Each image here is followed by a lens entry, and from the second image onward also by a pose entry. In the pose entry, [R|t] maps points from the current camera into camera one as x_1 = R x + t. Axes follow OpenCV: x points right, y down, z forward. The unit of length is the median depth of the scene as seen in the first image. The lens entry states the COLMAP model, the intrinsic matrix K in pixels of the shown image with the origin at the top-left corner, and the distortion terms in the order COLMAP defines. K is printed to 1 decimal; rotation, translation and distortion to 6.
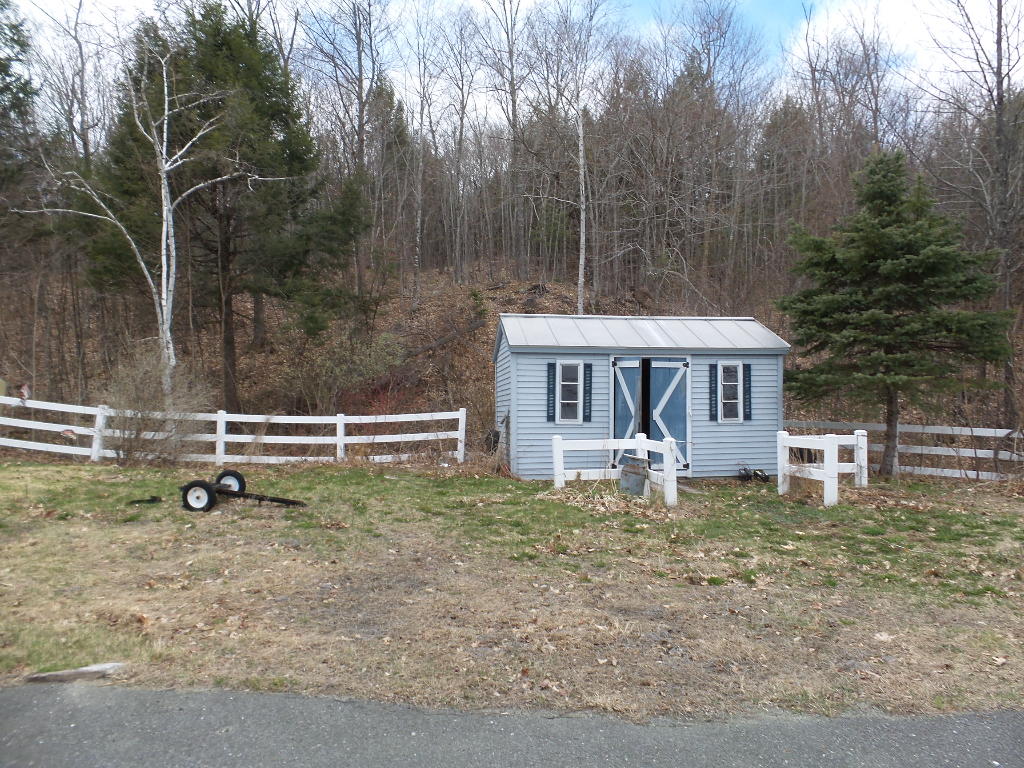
lens RADIAL K [[690.1, 0, 514.5], [0, 690.1, 363.9], [0, 0, 1]] dist [-0.030815, -0.000146]
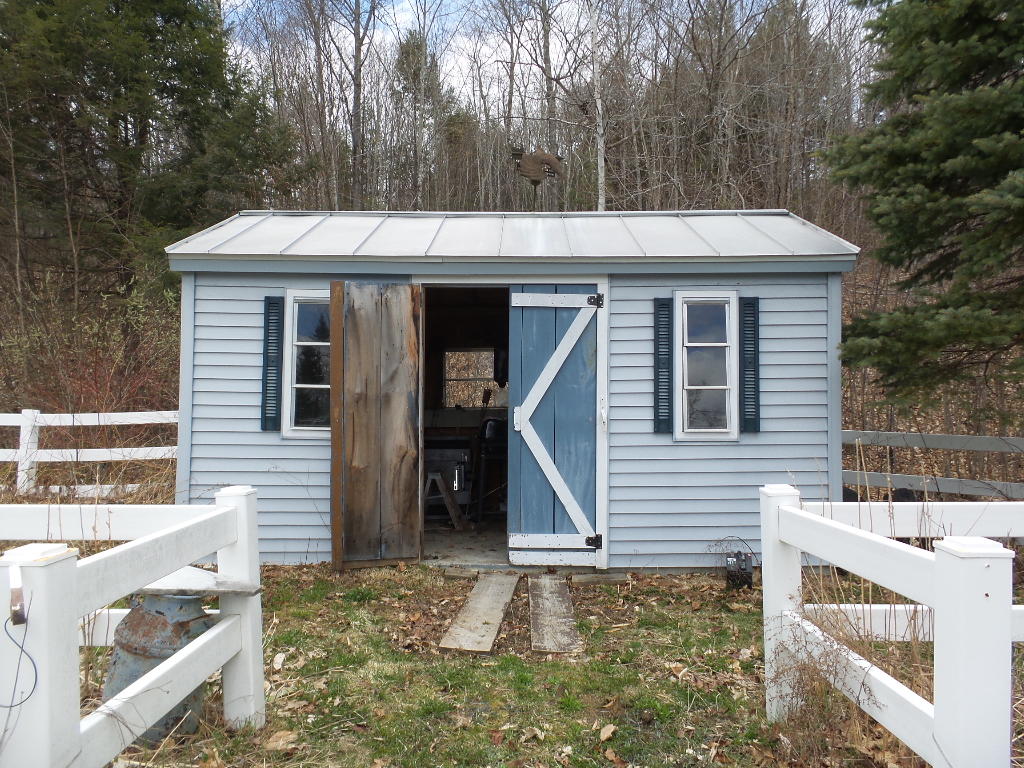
lens RADIAL K [[690.1, 0, 514.5], [0, 690.1, 363.9], [0, 0, 1]] dist [-0.030815, -0.000146]
pose [[0.988085, -0.001983, -0.153896, 0.263881], [0.002229, 0.999996, 0.001427, 0.039405], [0.153892, -0.001753, 0.988086, 0.573632]]
